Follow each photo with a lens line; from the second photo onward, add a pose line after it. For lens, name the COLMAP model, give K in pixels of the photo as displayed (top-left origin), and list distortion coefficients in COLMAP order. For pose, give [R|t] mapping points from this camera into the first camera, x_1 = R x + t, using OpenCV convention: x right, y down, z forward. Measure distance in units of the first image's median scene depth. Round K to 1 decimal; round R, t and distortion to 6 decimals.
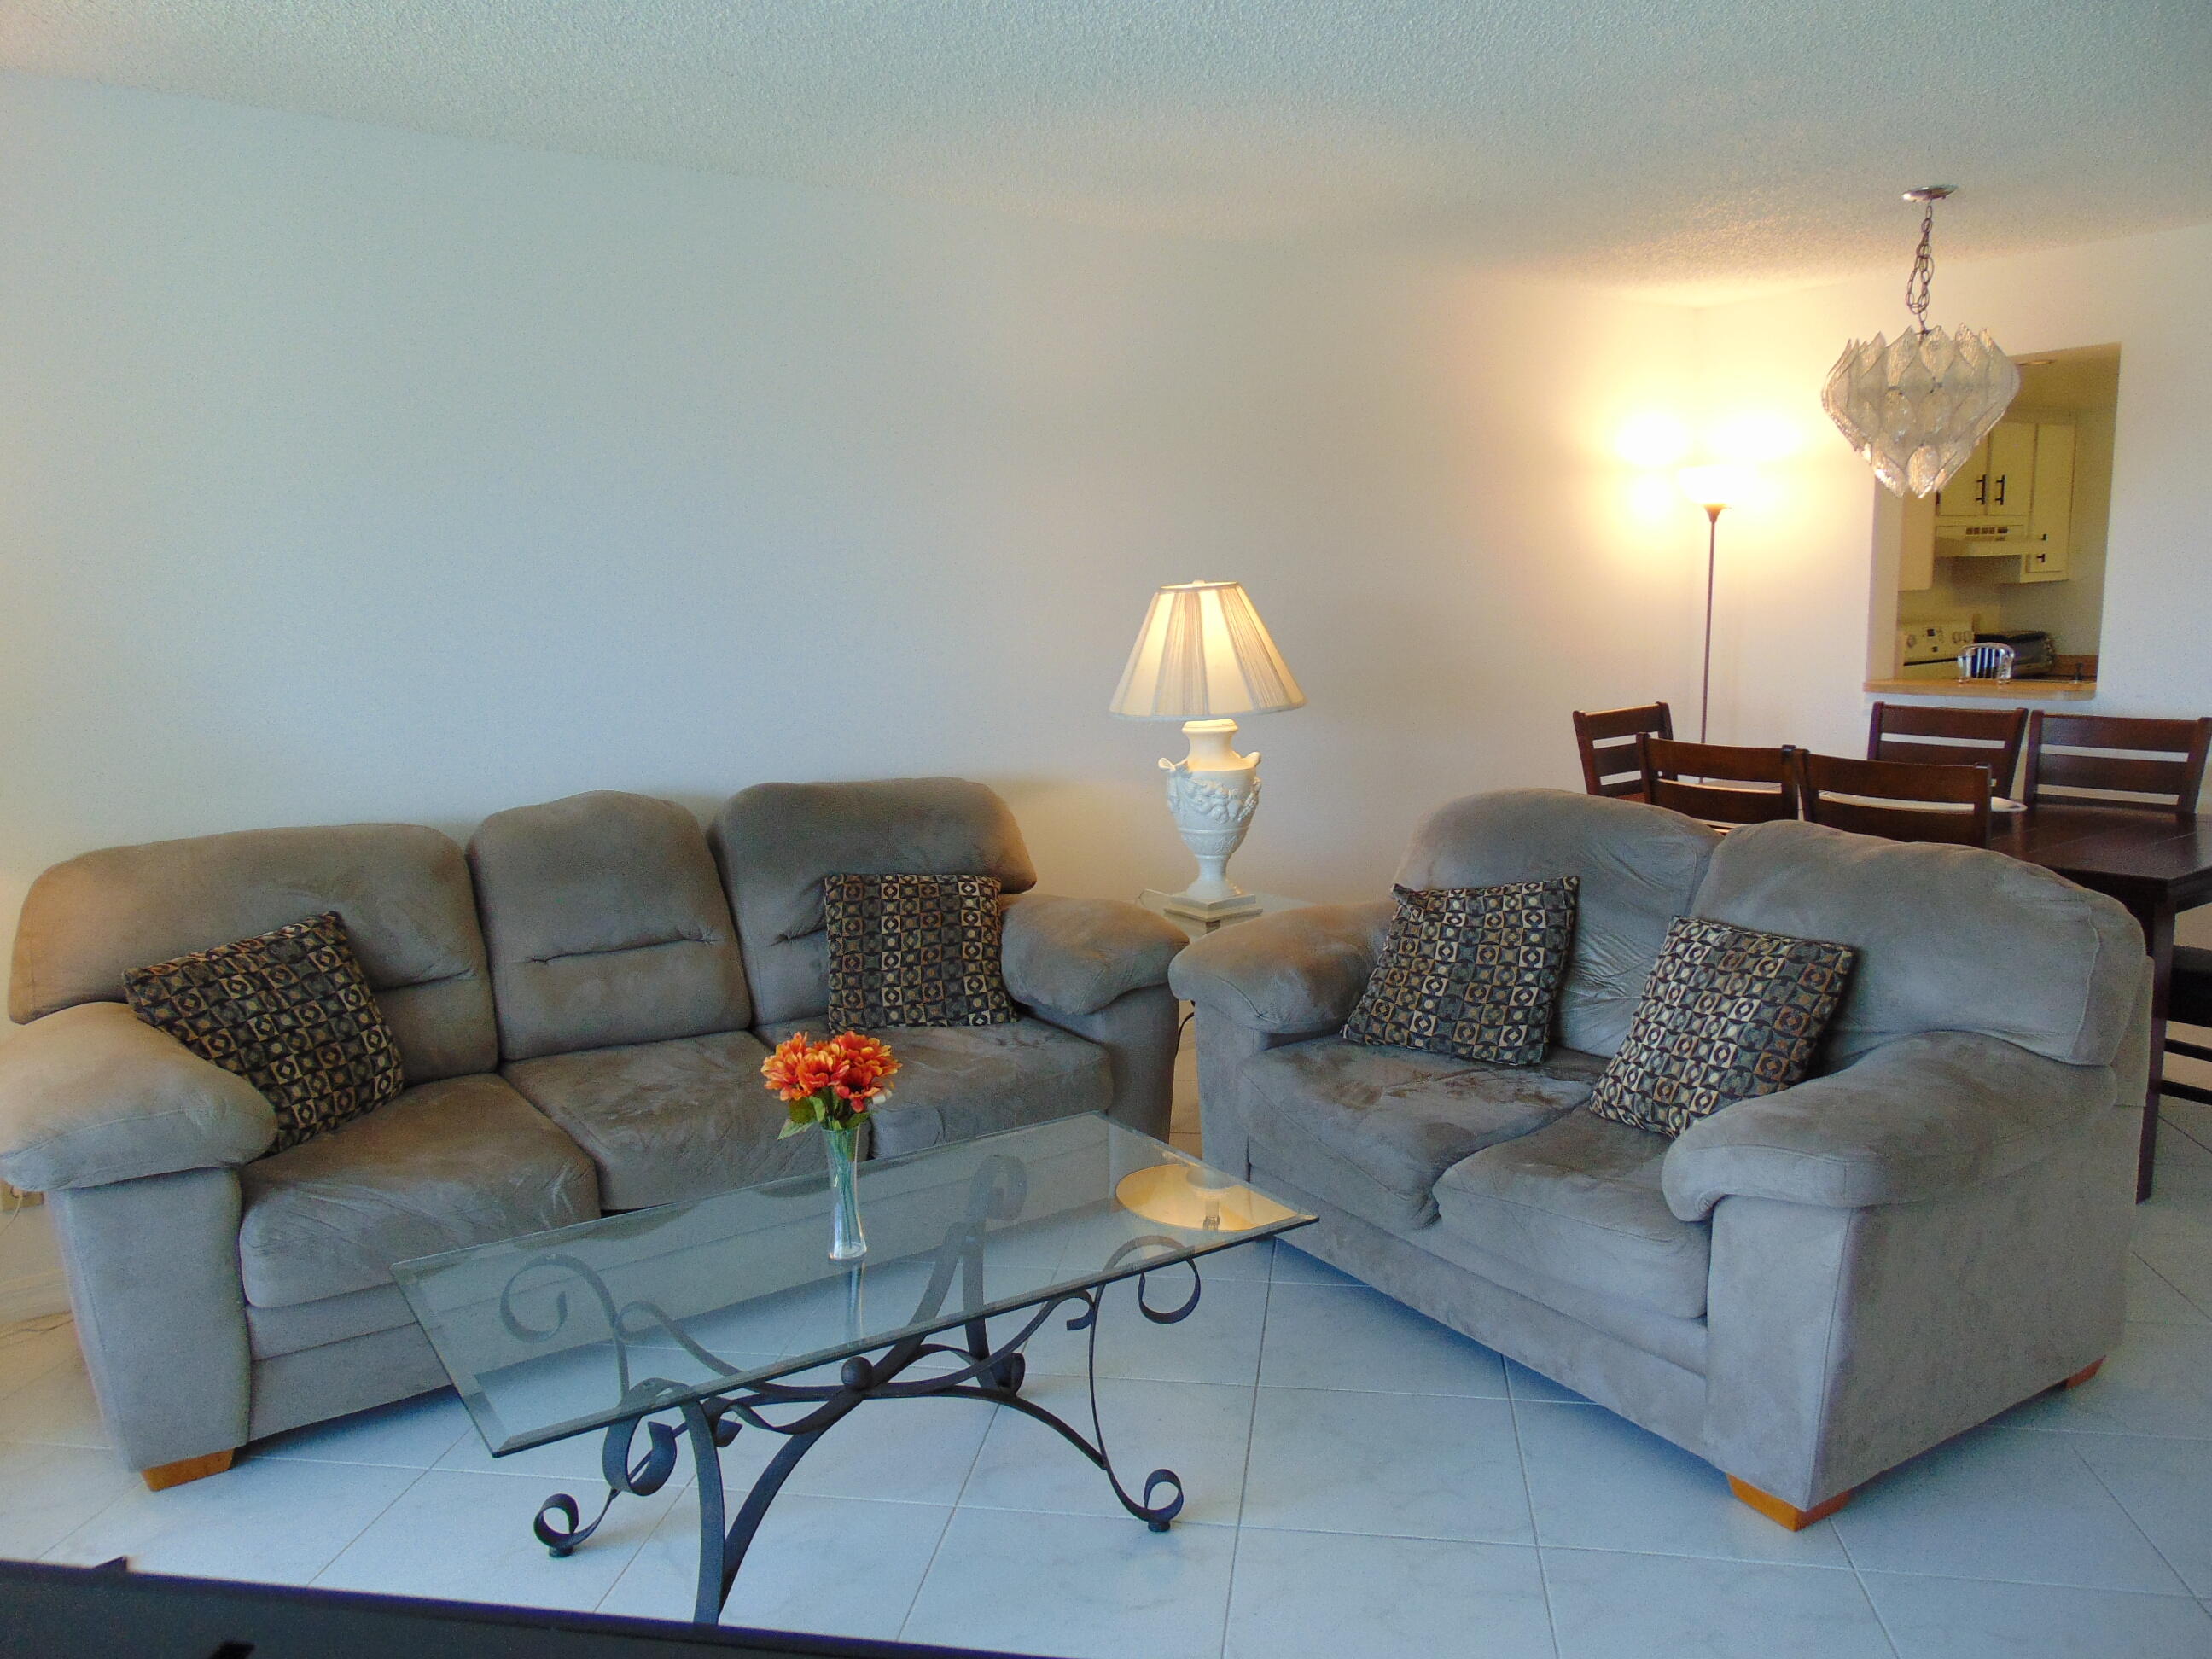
lens RADIAL K [[1645.3, 0, 1106.0], [0, 1645.3, 829.5], [0, 0, 1]] dist [-0.035569, 0.086723]
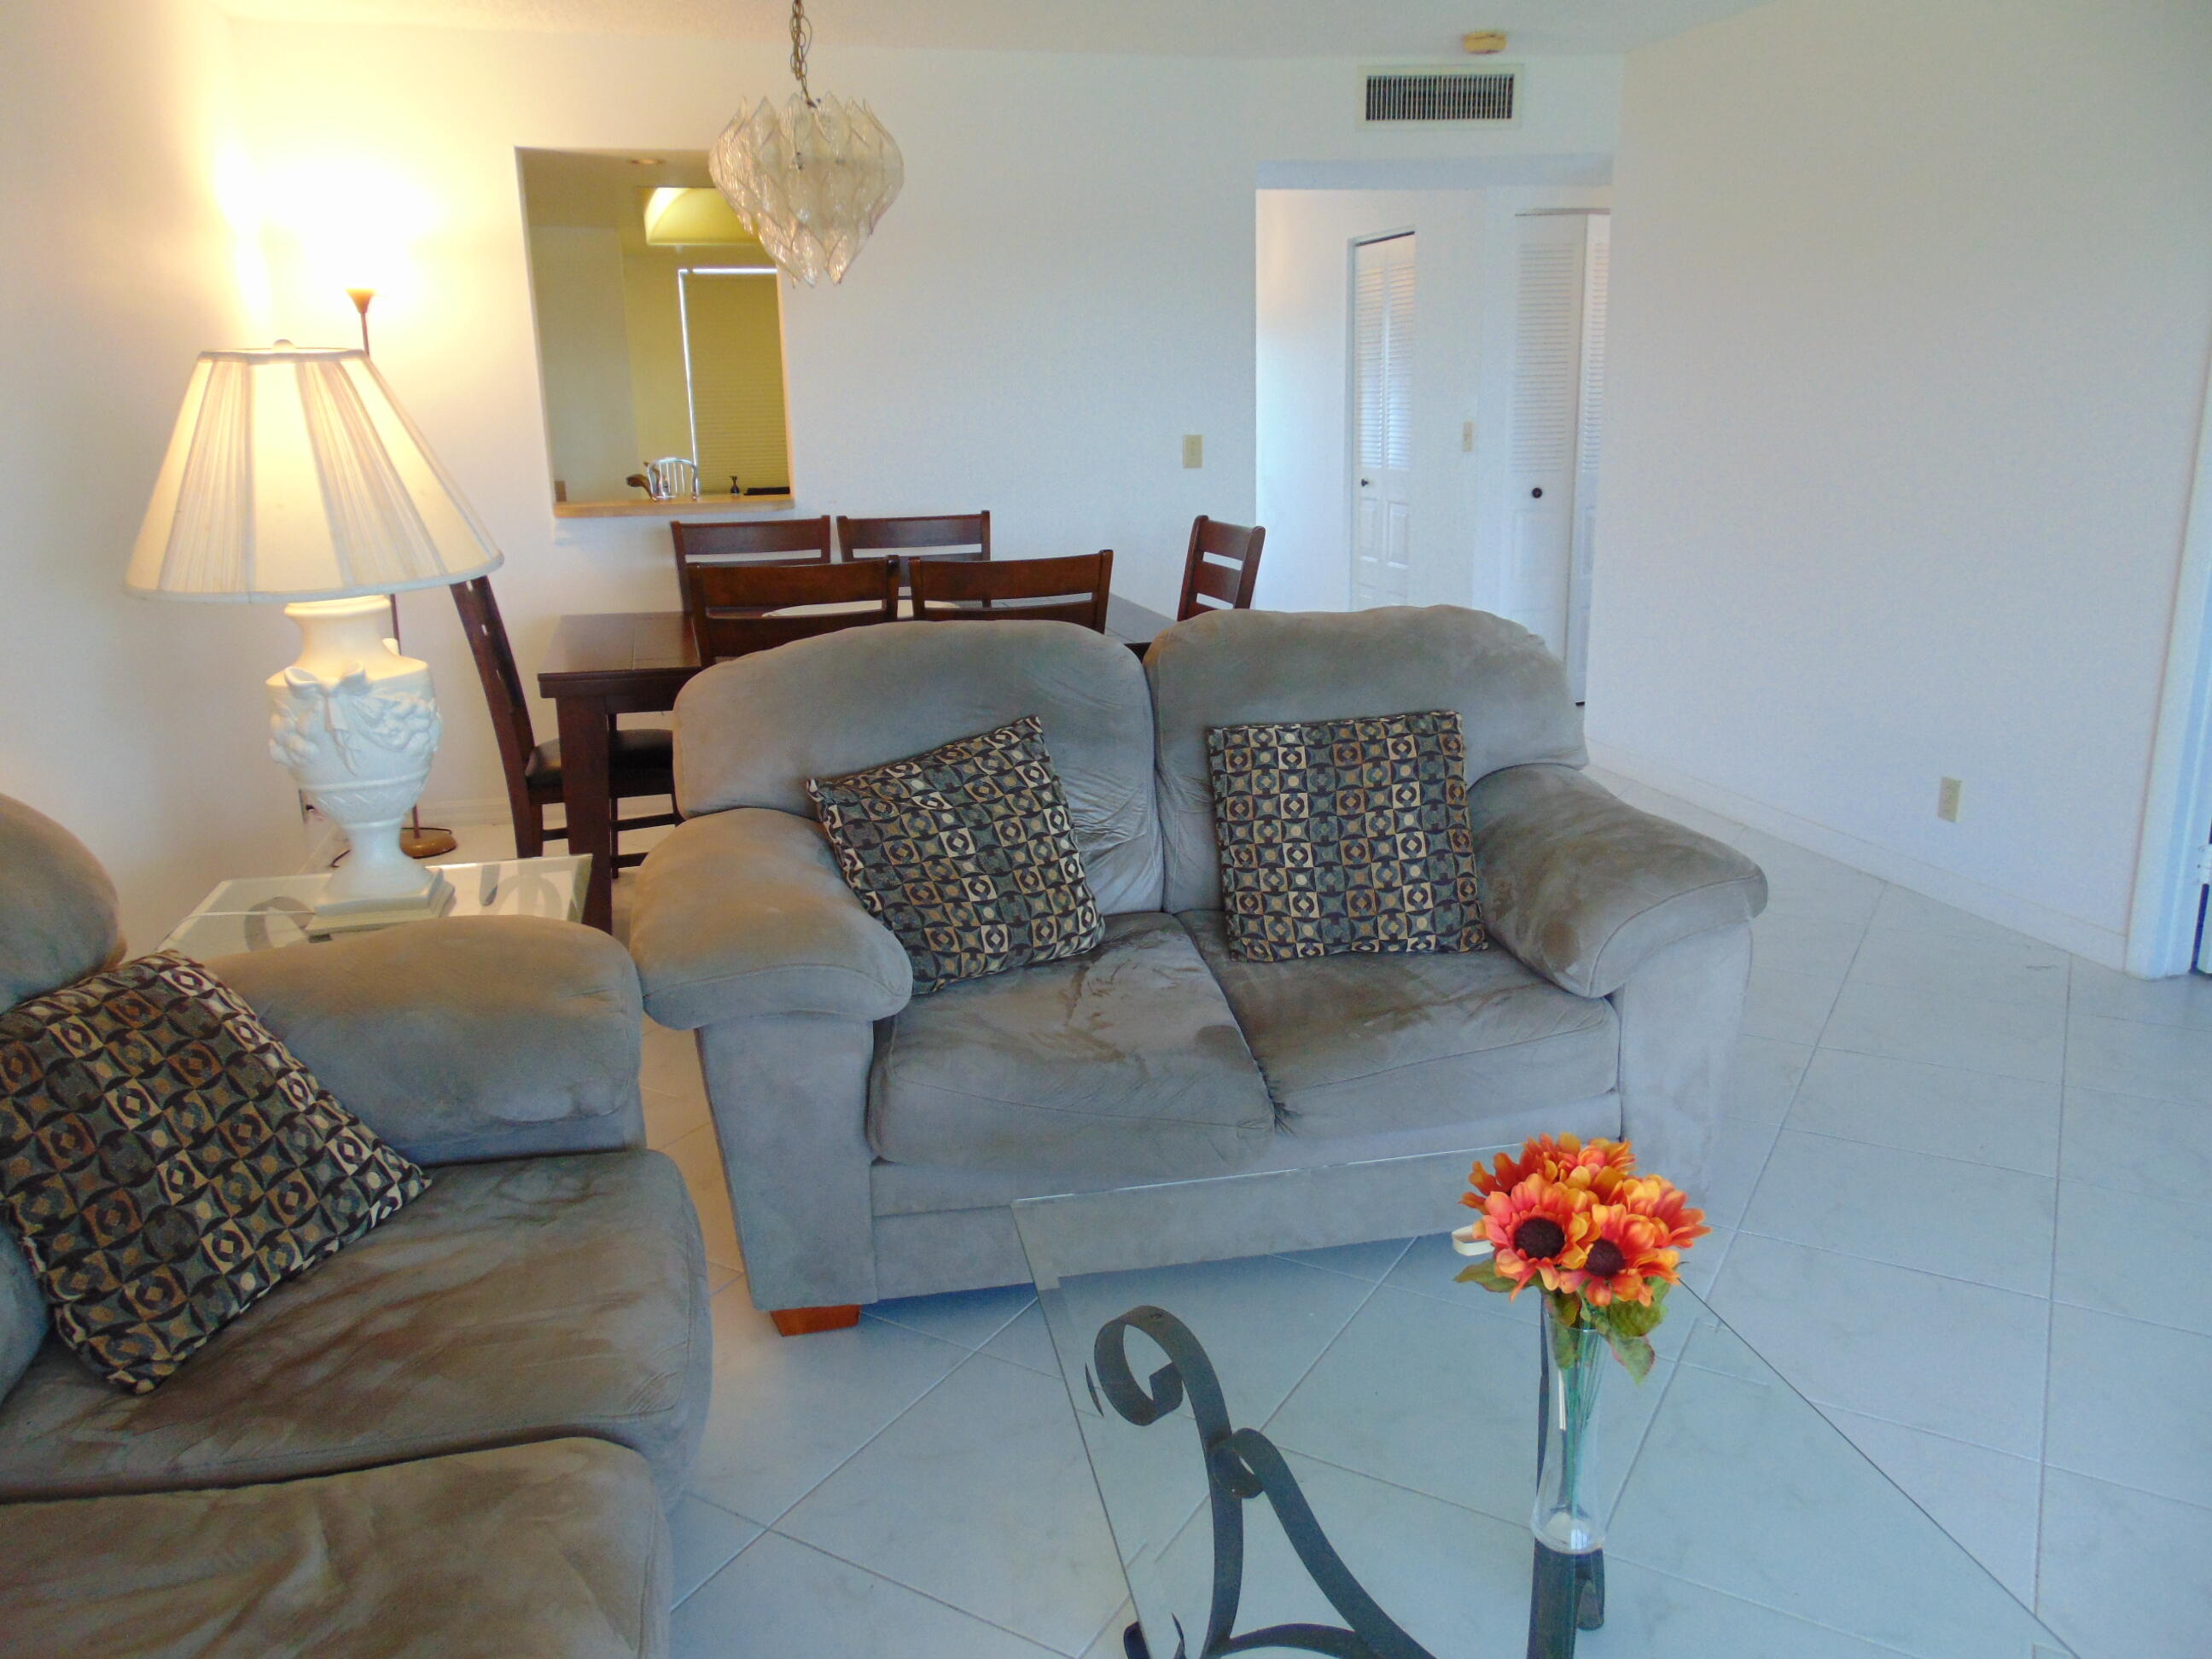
lens RADIAL K [[1654.4, 0, 1112.2], [0, 1654.4, 825.5], [0, 0, 1]] dist [-0.044748, 0.090679]
pose [[0.366783, -0.221260, 0.903612, -0.459412], [0.149822, 0.972676, 0.177357, -0.058900], [-0.918163, 0.070330, 0.389910, 0.646208]]
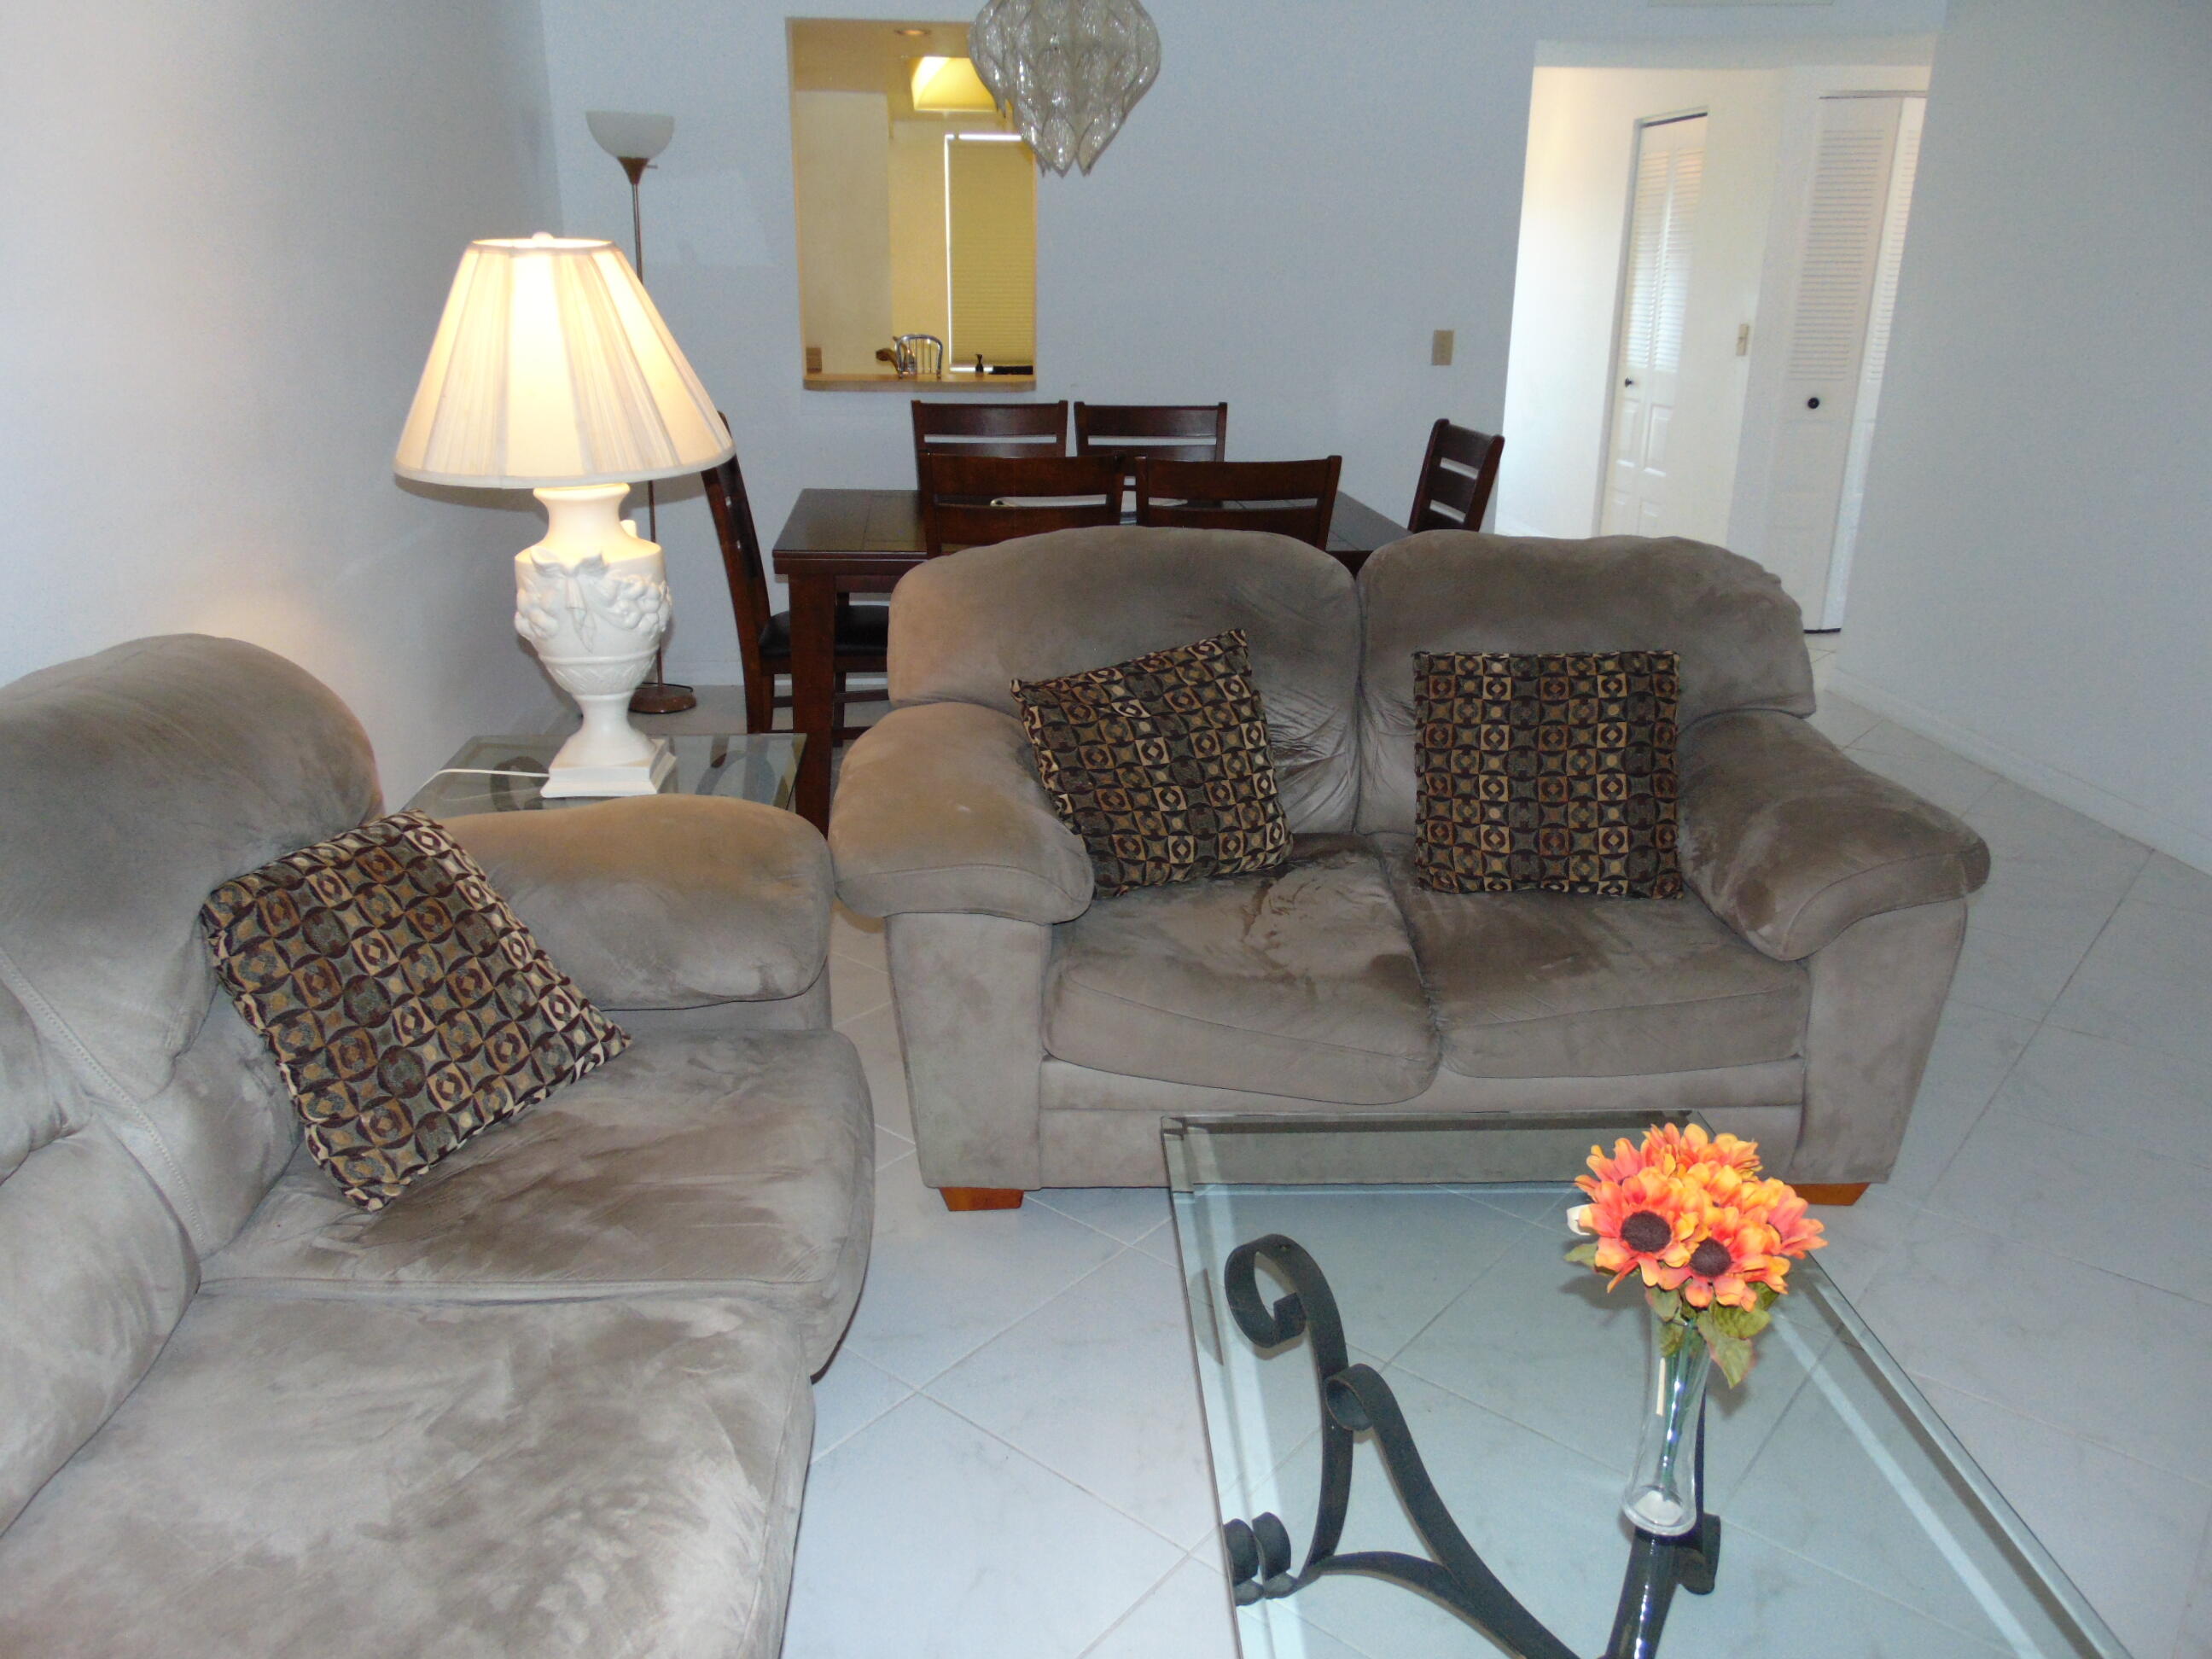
lens RADIAL K [[1654.4, 0, 1112.2], [0, 1654.4, 825.5], [0, 0, 1]] dist [-0.044748, 0.090679]
pose [[0.505567, -0.253072, 0.824837, -0.454999], [0.106798, 0.967018, 0.231236, -0.074433], [-0.856152, -0.028814, 0.515920, 0.624885]]
